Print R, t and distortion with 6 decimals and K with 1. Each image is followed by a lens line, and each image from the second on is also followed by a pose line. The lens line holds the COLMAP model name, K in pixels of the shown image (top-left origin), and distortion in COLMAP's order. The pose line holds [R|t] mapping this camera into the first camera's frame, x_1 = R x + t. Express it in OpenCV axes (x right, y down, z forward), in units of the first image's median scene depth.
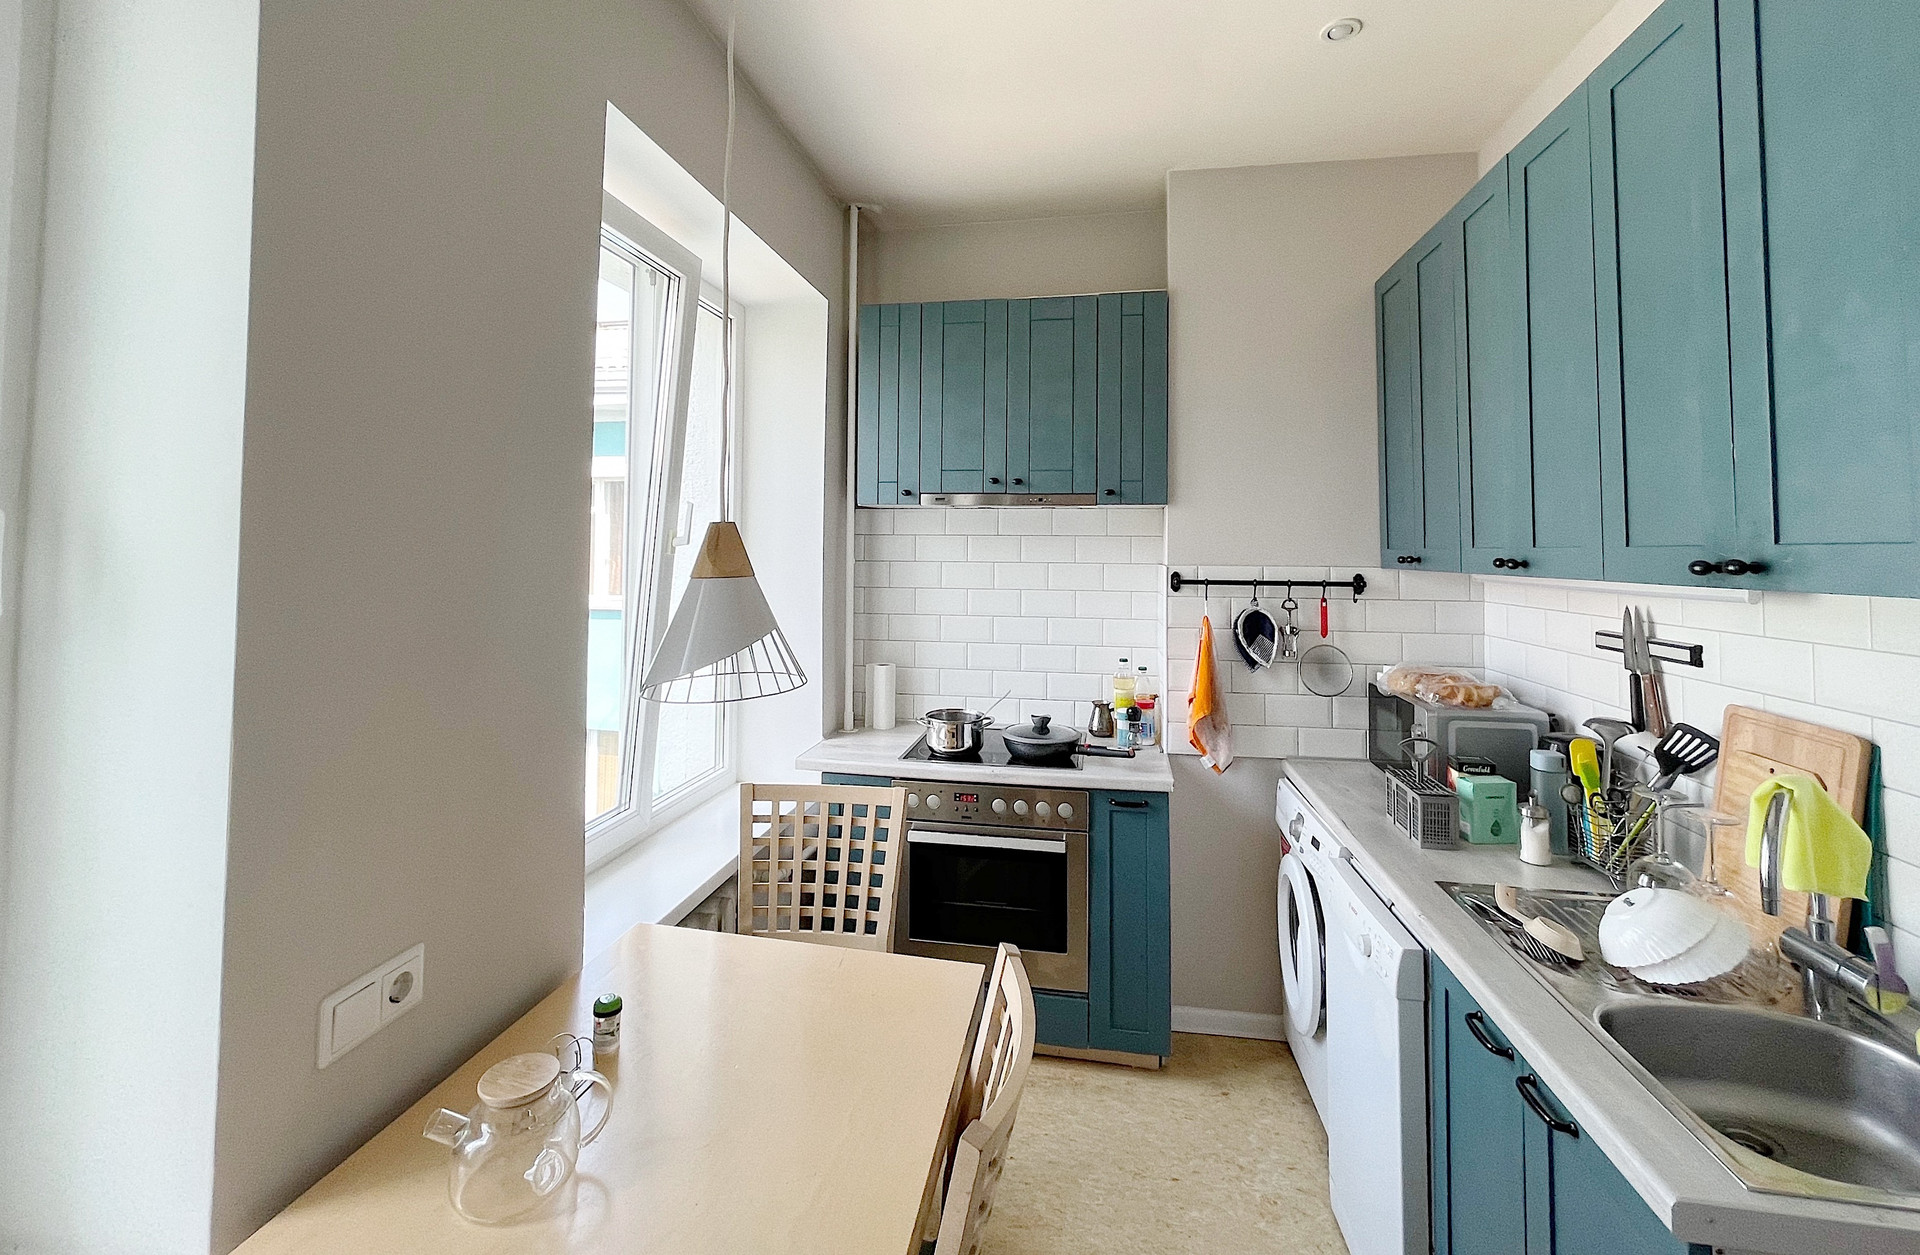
lens RADIAL K [[779.1, 0, 959.4], [0, 779.1, 535.3], [0, 0, 1]] dist [0.000854, 0.000033]
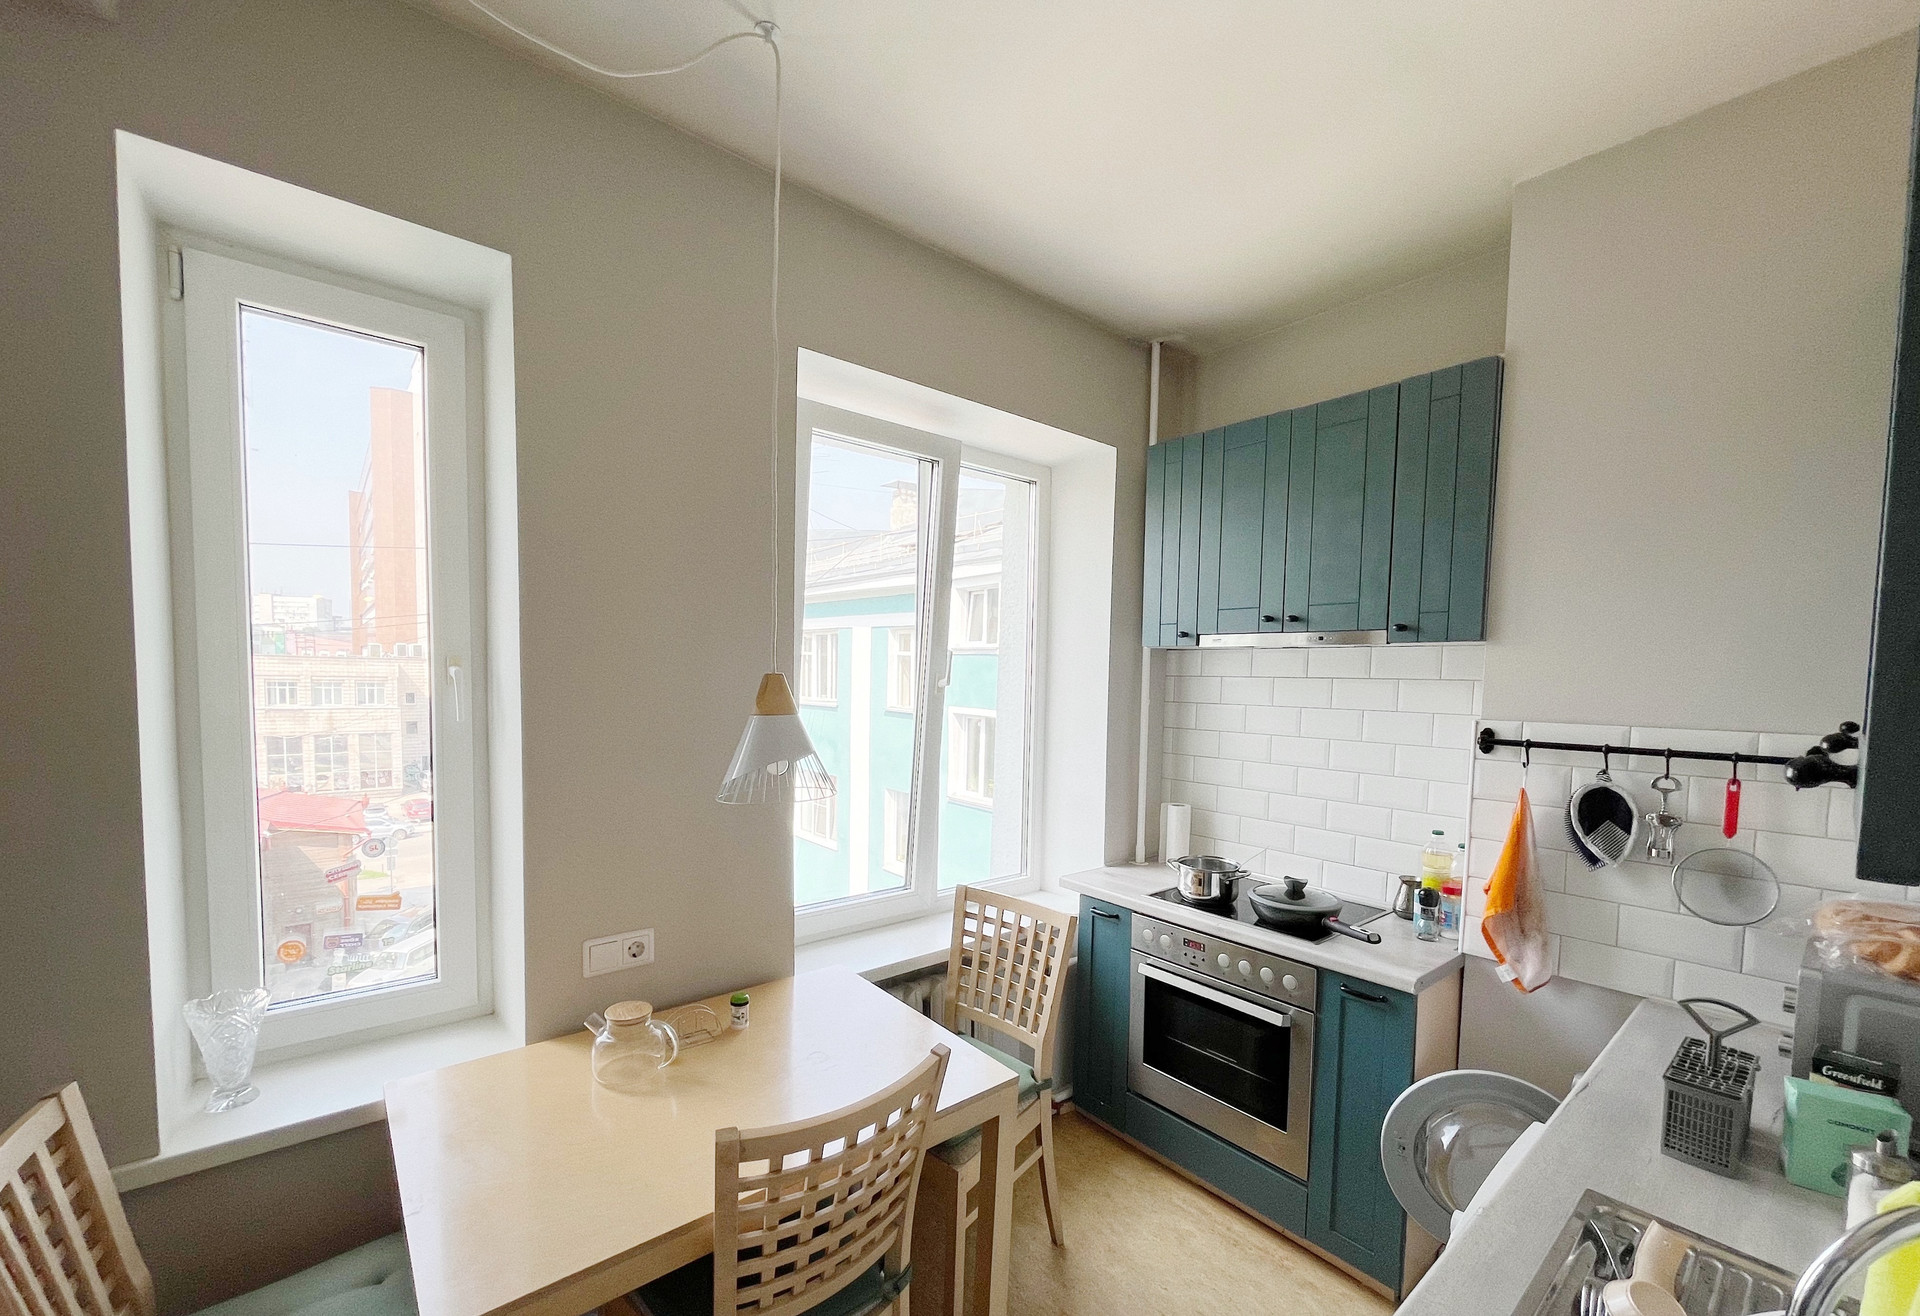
lens RADIAL K [[780.6, 0, 961.5], [0, 780.6, 722.1], [0, 0, 1]] dist [-0.001685, -0.000063]
pose [[0.769057, 0.045896, -0.637531, 0.377532], [0.005174, 0.996939, 0.078011, -0.023312], [0.639160, -0.063293, 0.766465, 0.067282]]
